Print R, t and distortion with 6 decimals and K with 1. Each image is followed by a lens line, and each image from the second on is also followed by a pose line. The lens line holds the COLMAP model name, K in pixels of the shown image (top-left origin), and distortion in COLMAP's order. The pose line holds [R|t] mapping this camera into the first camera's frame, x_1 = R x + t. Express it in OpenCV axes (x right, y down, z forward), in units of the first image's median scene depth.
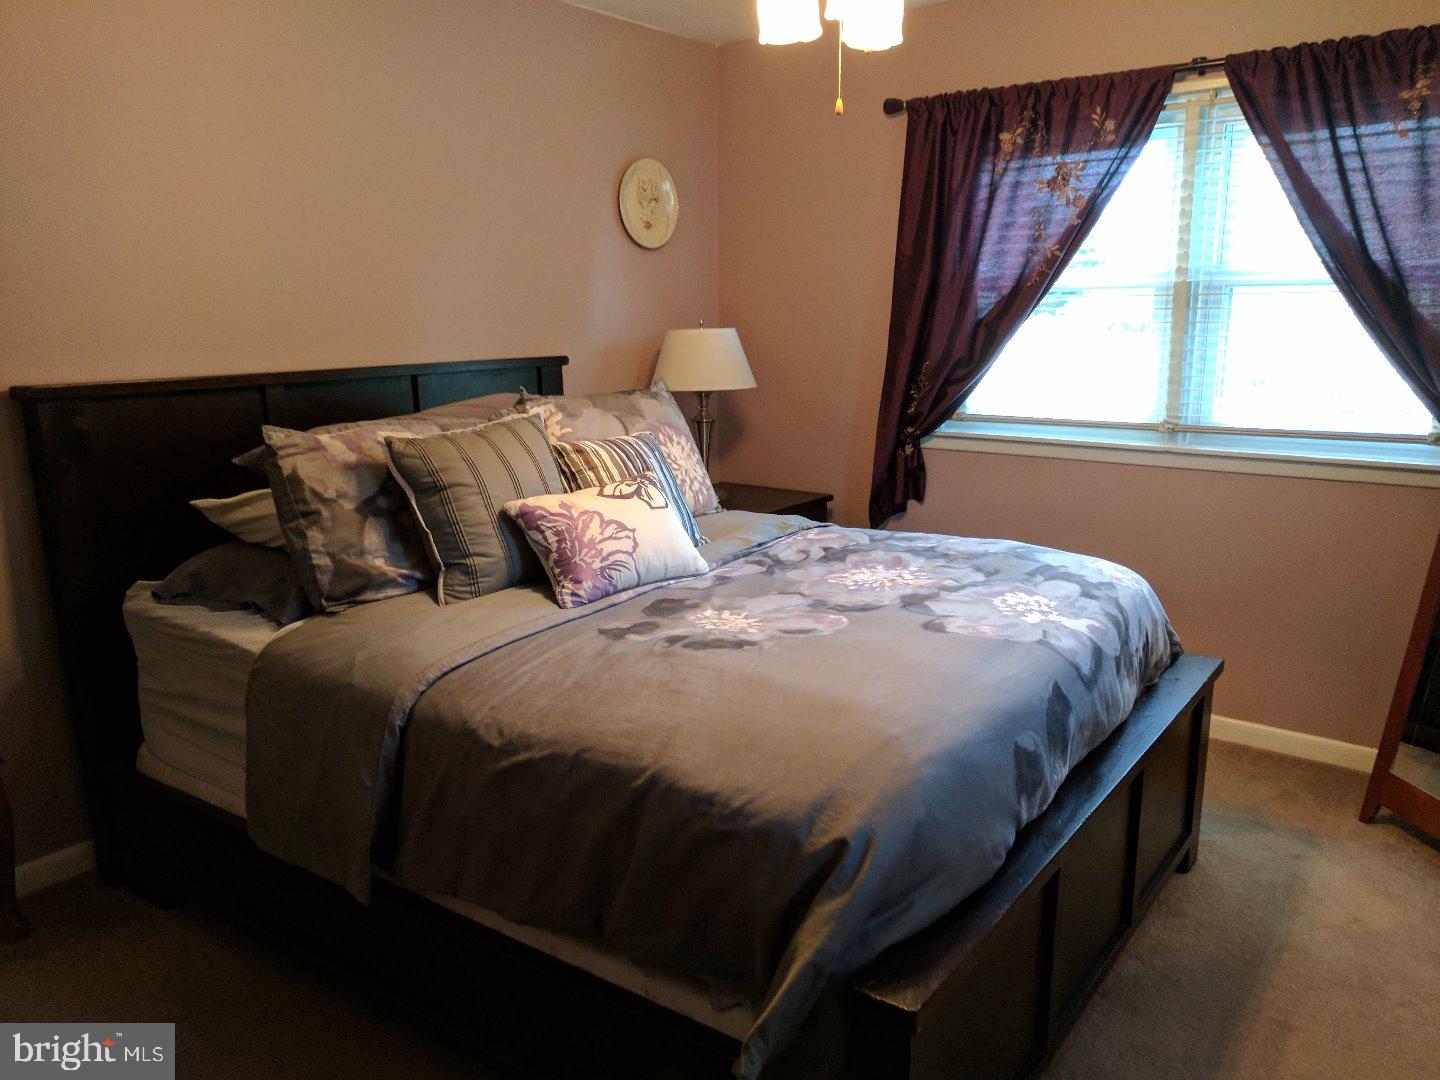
lens RADIAL K [[1081.6, 0, 718.1], [0, 1081.6, 543.4], [0, 0, 1]] dist [0.007051, 0.007356]
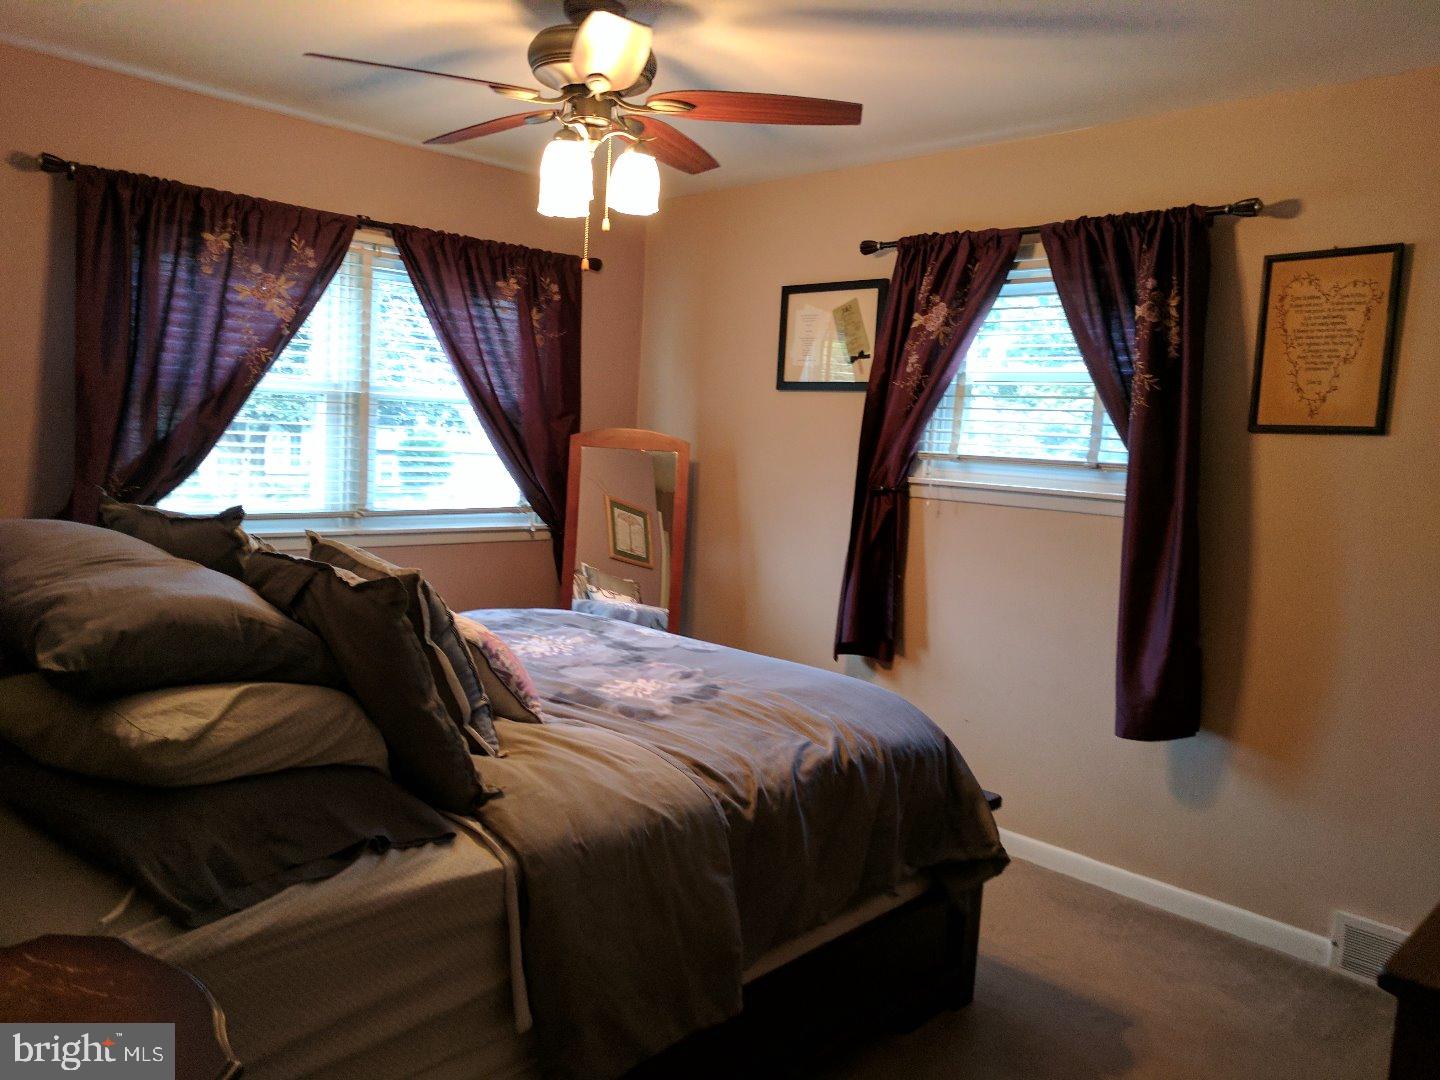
lens RADIAL K [[1081.6, 0, 717.8], [0, 1081.6, 536.6], [0, 0, 1]] dist [0.007051, 0.007356]
pose [[0.148434, -0.082519, 0.985474, -0.723511], [0.158389, 0.985632, 0.058675, -0.094012], [-0.976156, 0.147379, 0.159371, 0.454419]]
